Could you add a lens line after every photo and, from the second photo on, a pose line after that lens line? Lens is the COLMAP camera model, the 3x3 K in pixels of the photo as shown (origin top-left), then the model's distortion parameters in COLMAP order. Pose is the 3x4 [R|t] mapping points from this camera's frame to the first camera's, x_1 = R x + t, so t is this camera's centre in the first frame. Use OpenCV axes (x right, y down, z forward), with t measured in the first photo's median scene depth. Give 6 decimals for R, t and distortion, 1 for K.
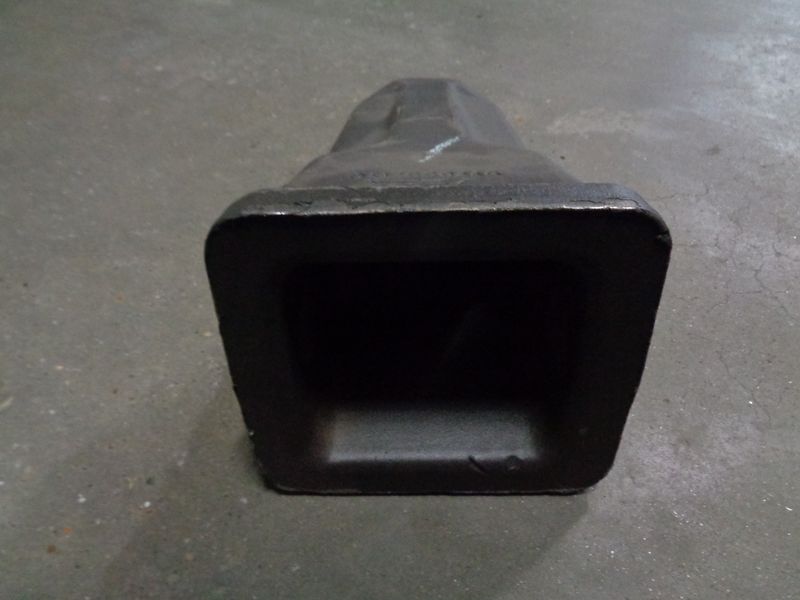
lens RADIAL K [[599.9, 0, 400.0], [0, 599.9, 300.0], [0, 0, 1]] dist [0.039984, 0.000089]
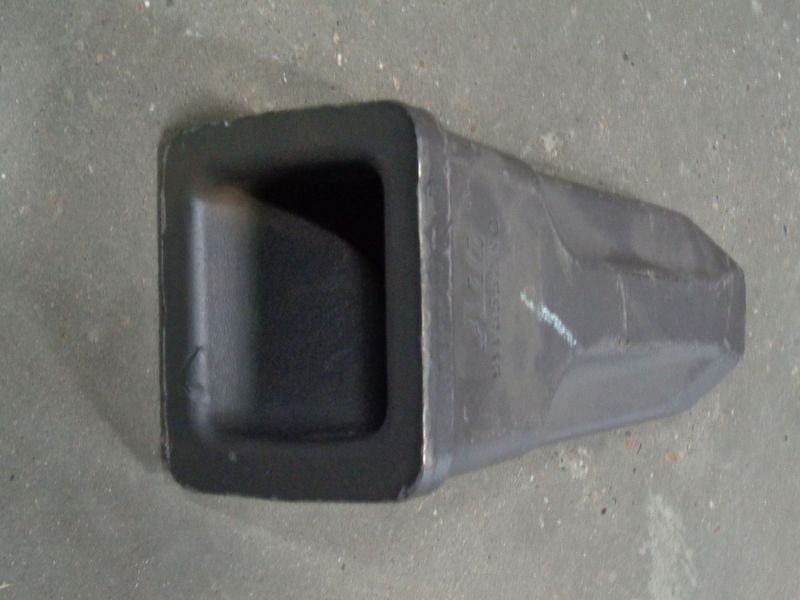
lens RADIAL K [[1705.7, 0, 400.0], [0, 1705.7, 300.0], [0, 0, 1]] dist [0.029334, -0.195922]
pose [[0.007688, 0.999961, 0.004445, 0.028836], [-0.997952, 0.007390, 0.063534, -0.212530], [0.063499, -0.004924, 0.997970, -1.586746]]
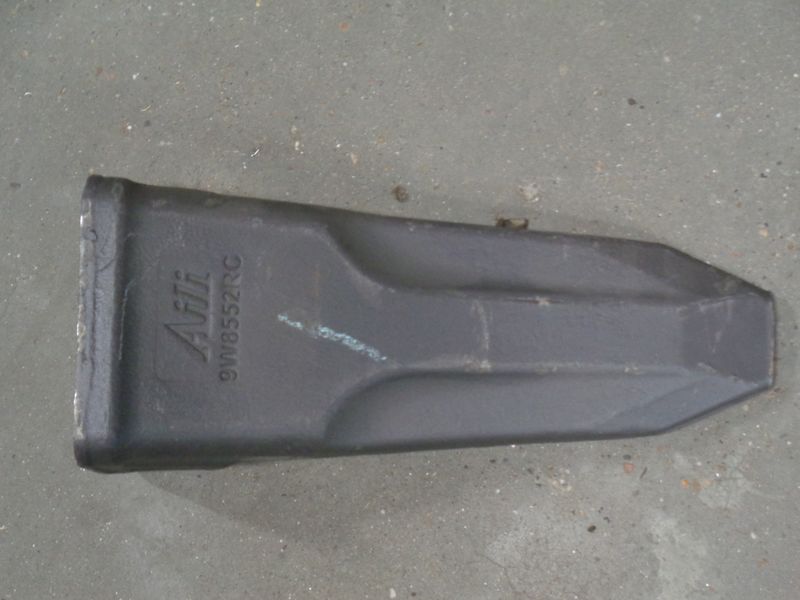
lens RADIAL K [[1705.7, 0, 400.0], [0, 1705.7, 300.0], [0, 0, 1]] dist [0.029334, -0.195922]
pose [[0.009057, 0.995703, -0.092163, 0.299852], [-0.594763, 0.079456, 0.799965, -2.924101], [0.803850, 0.047570, 0.592926, -0.704725]]
